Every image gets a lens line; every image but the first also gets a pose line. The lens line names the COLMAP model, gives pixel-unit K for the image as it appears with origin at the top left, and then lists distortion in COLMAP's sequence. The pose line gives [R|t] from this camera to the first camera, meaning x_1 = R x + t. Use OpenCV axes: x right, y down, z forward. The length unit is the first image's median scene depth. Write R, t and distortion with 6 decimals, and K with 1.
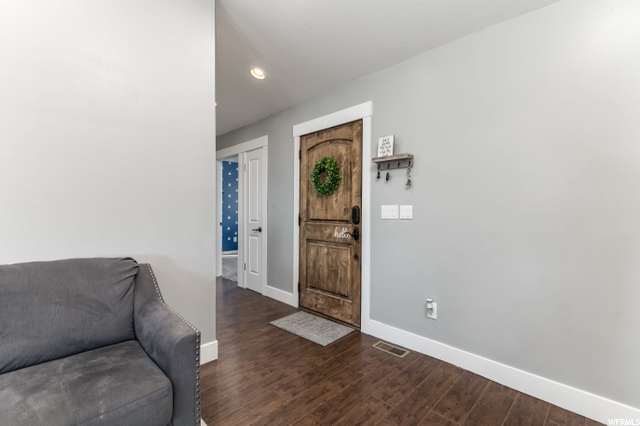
lens RADIAL K [[291.5, 0, 320.2], [0, 291.5, 212.9], [0, 0, 1]] dist [-0.005488, 0.000035]
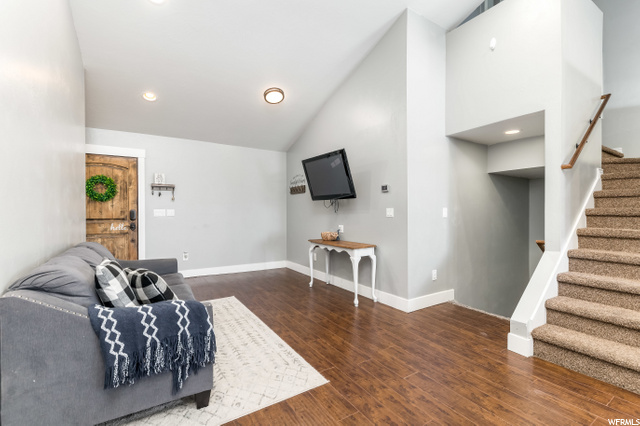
lens RADIAL K [[291.5, 0, 324.1], [0, 291.5, 212.5], [0, 0, 1]] dist [-0.005488, 0.000035]
pose [[0.225979, -0.003643, 0.974125, -1.184317], [0.013677, 0.999906, 0.000567, 0.006966], [-0.974036, 0.013195, 0.226007, -0.398707]]
